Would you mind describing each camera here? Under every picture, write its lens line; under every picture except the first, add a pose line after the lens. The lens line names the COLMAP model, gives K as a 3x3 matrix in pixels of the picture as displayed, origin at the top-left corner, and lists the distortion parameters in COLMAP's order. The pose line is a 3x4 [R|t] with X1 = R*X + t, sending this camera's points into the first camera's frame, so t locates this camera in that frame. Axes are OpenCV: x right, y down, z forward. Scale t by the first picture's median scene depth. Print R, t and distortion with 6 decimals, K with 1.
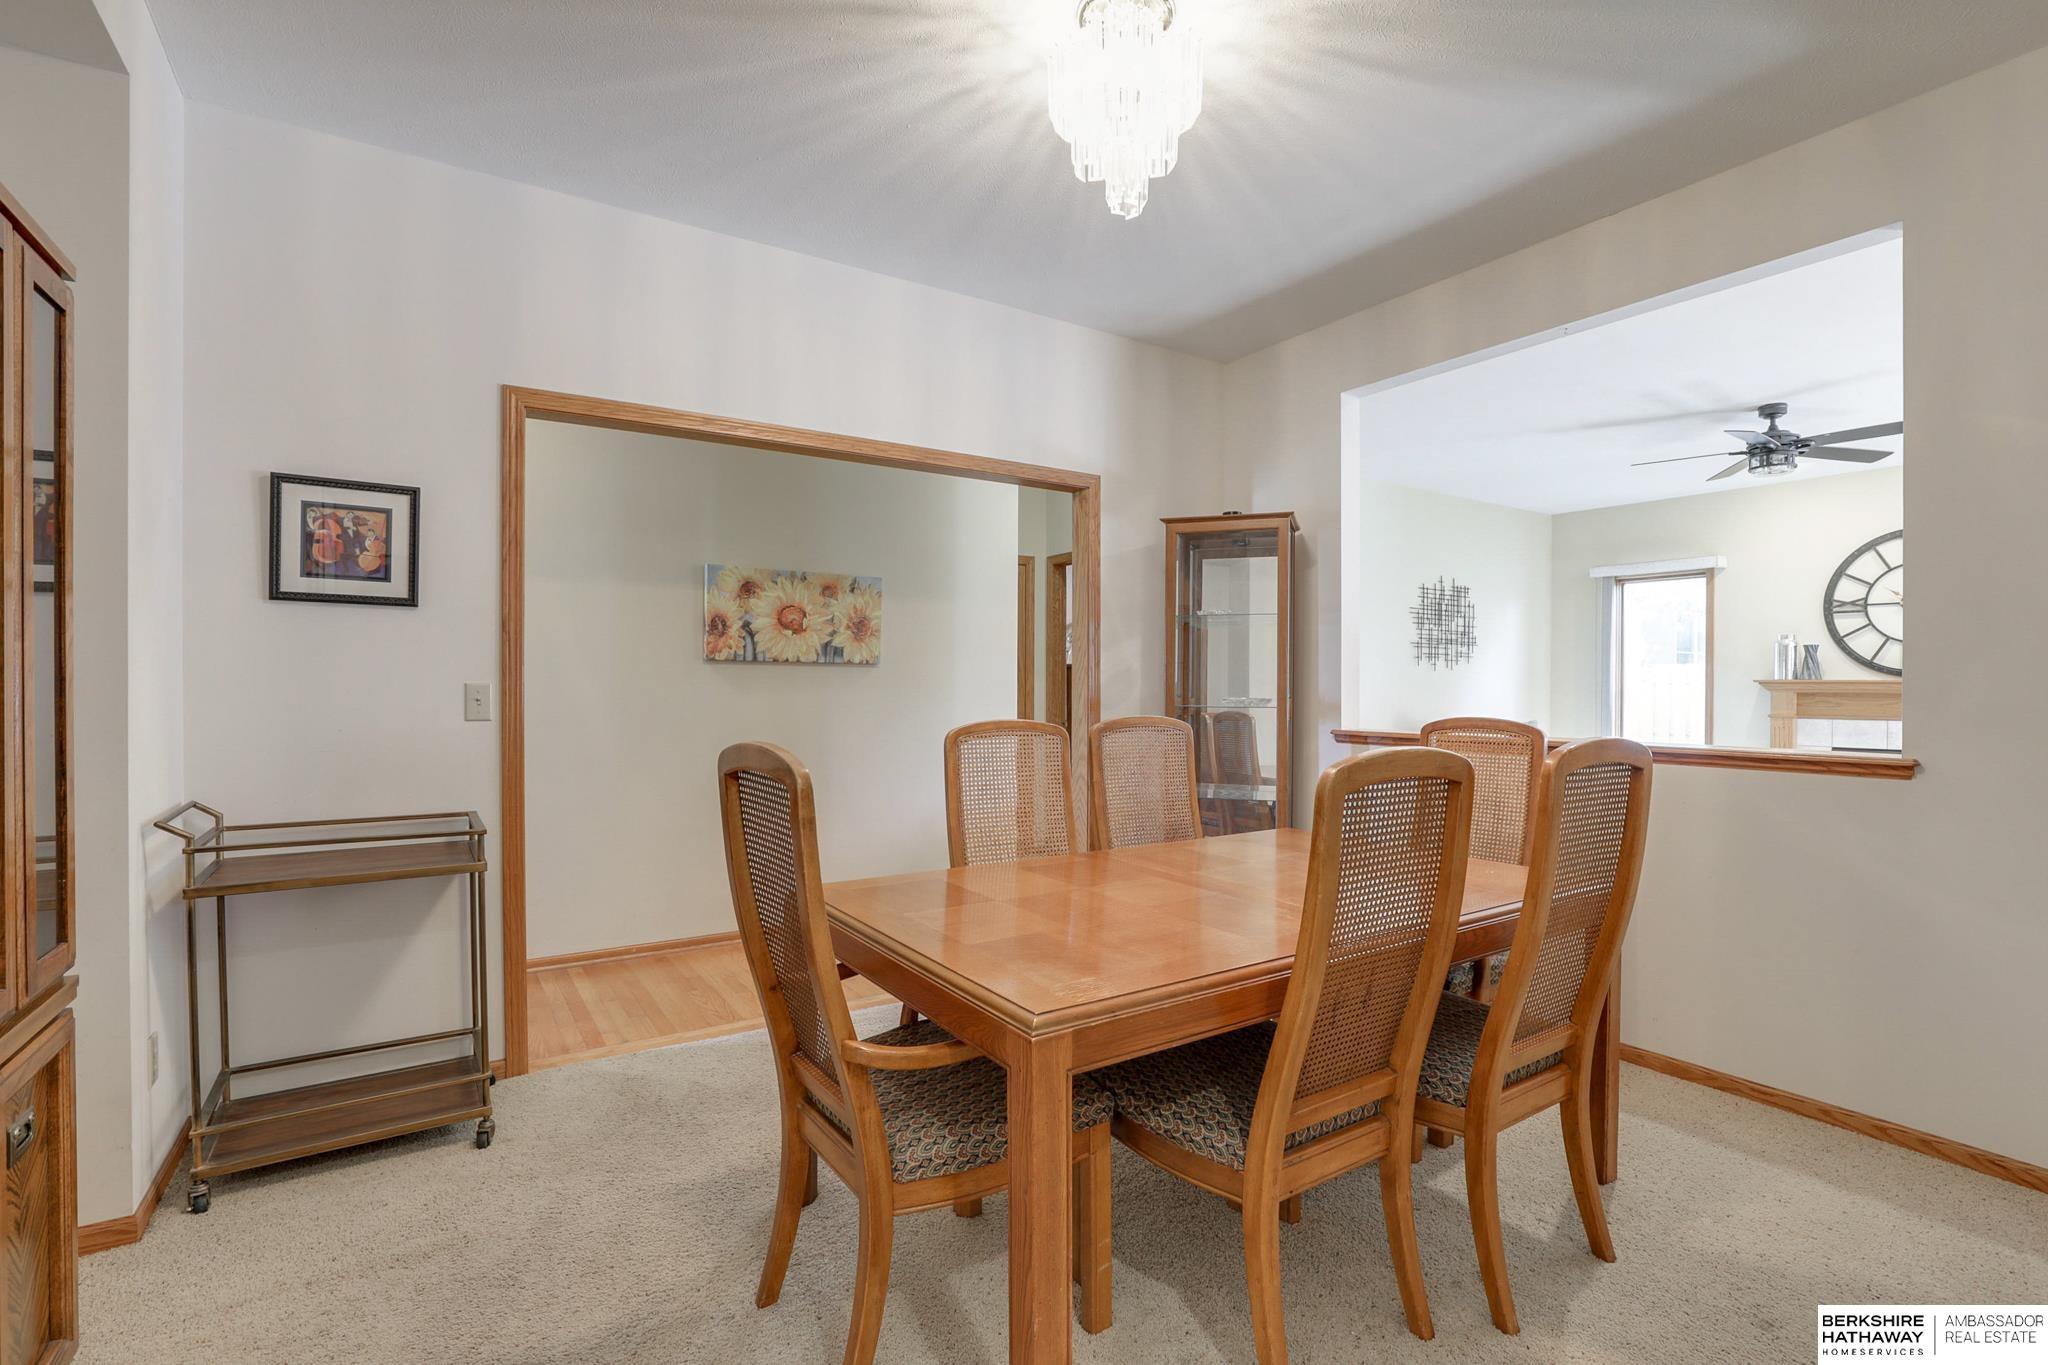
lens RADIAL K [[937.3, 0, 1032.9], [0, 937.3, 692.3], [0, 0, 1]] dist [-0.024179, 0.007043]
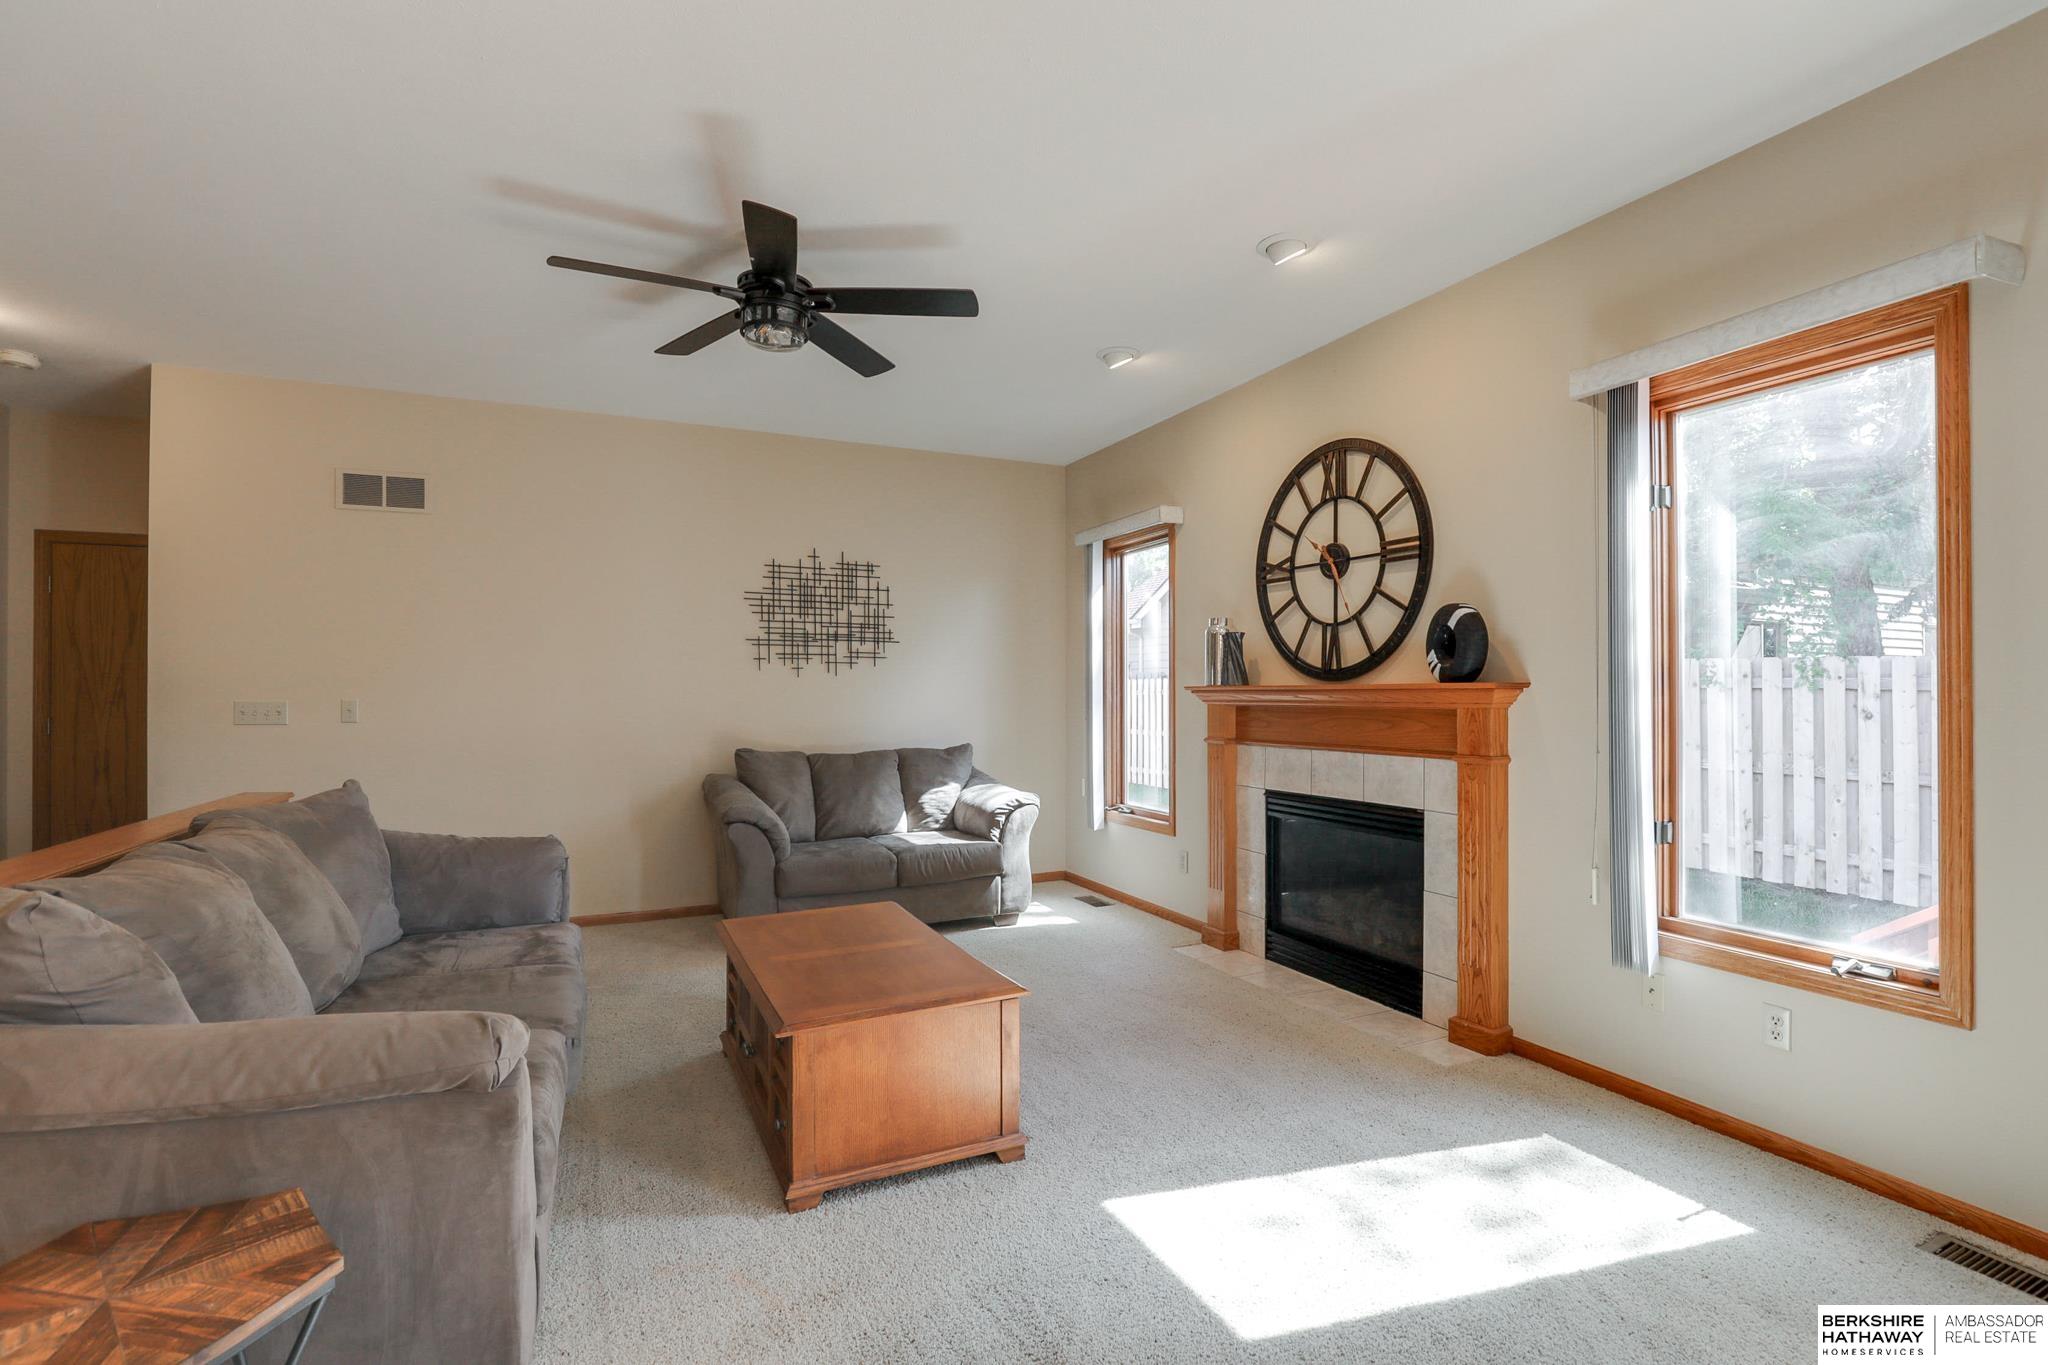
lens RADIAL K [[937.3, 0, 1032.9], [0, 937.3, 692.3], [0, 0, 1]] dist [-0.024179, 0.007043]
pose [[0.989916, -0.005343, -0.141555, 0.728900], [0.003832, 0.999933, -0.010950, -0.001987], [0.141604, 0.010297, 0.989870, 0.297335]]
